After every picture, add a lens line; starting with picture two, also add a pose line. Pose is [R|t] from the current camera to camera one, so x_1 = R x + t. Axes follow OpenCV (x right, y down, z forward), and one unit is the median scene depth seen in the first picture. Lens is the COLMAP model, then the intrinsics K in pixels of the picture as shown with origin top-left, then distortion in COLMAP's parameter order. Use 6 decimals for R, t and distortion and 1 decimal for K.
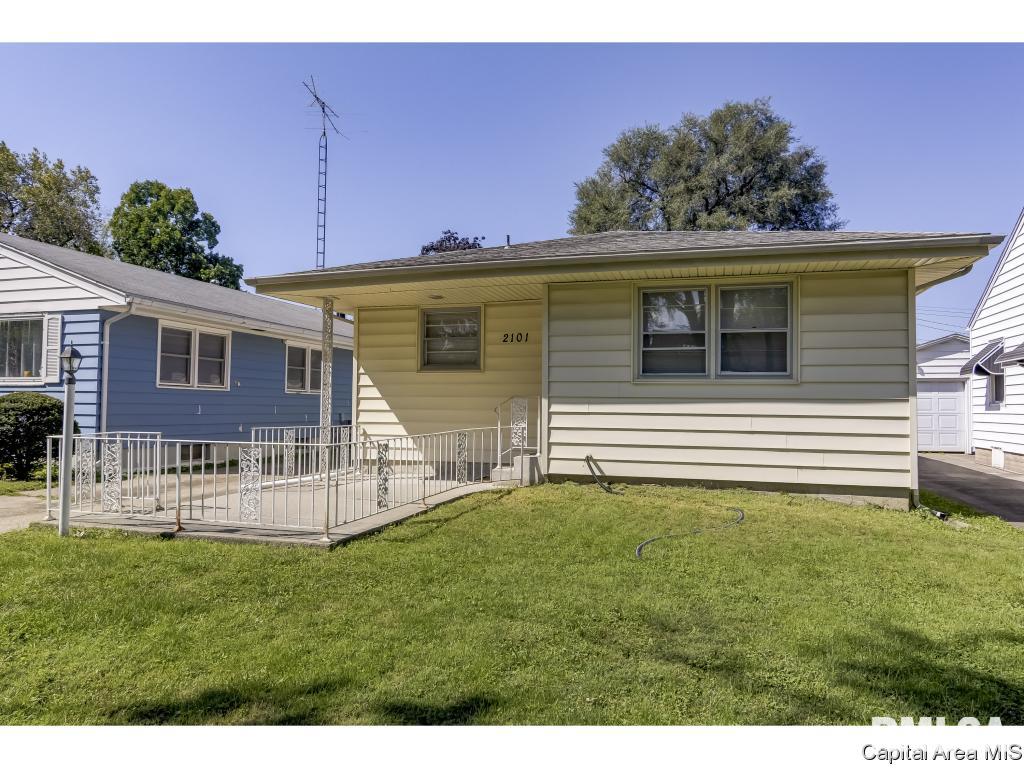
lens RADIAL K [[681.0, 0, 512.0], [0, 681.0, 384.0], [0, 0, 1]] dist [-0.010255, 0.001653]
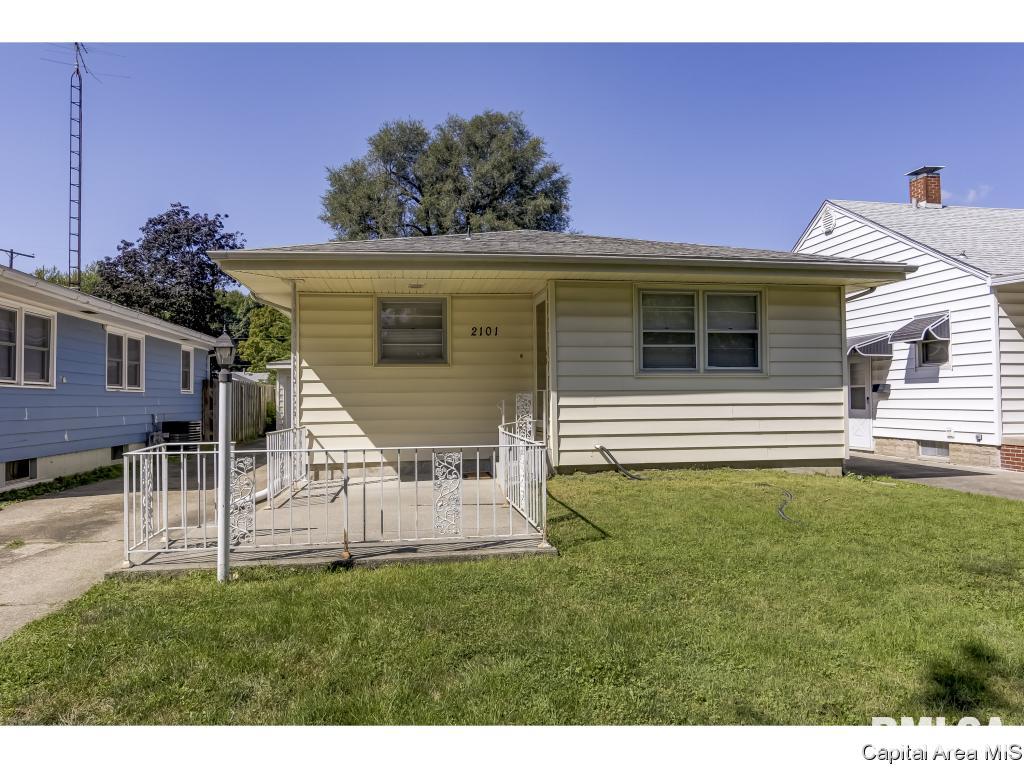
lens RADIAL K [[681.0, 0, 512.0], [0, 681.0, 384.0], [0, 0, 1]] dist [-0.010255, 0.001653]
pose [[0.897465, -0.009394, 0.440986, -0.427920], [0.004737, 0.999921, 0.011660, -0.003298], [-0.441061, -0.008375, 0.897438, 0.104794]]
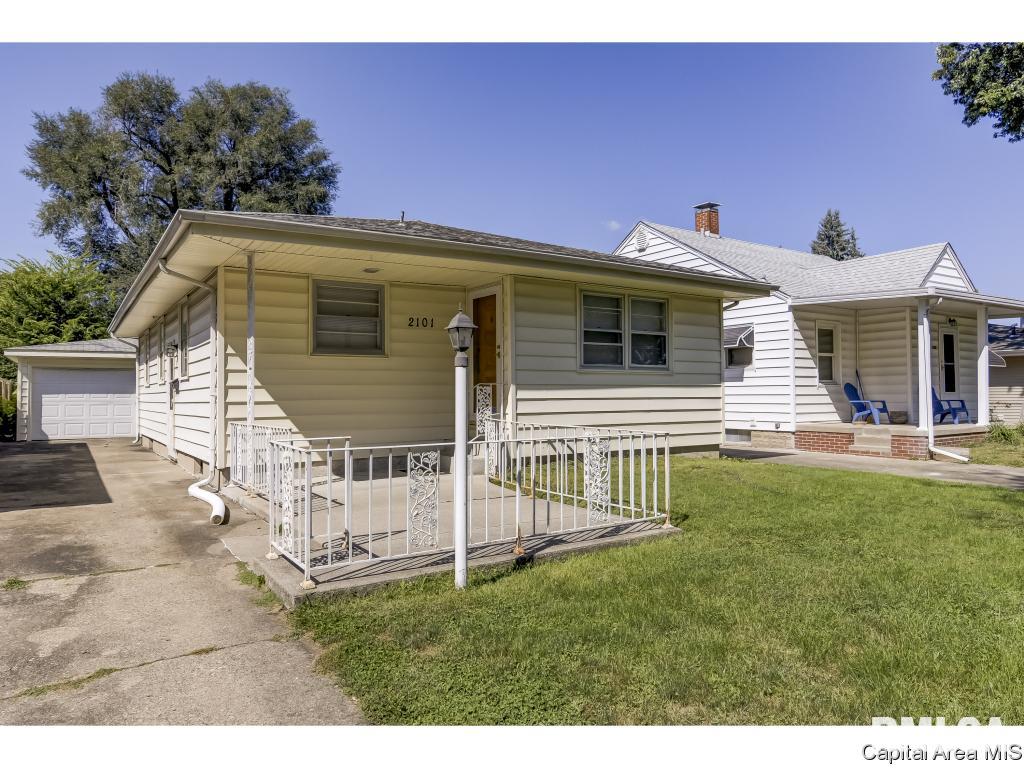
lens RADIAL K [[681.0, 0, 512.0], [0, 681.0, 384.0], [0, 0, 1]] dist [-0.010255, 0.001653]
pose [[0.635986, -0.002514, 0.771697, -0.703883], [-0.011585, 0.999851, 0.012805, 0.004856], [-0.771614, -0.017084, 0.635862, 0.319231]]
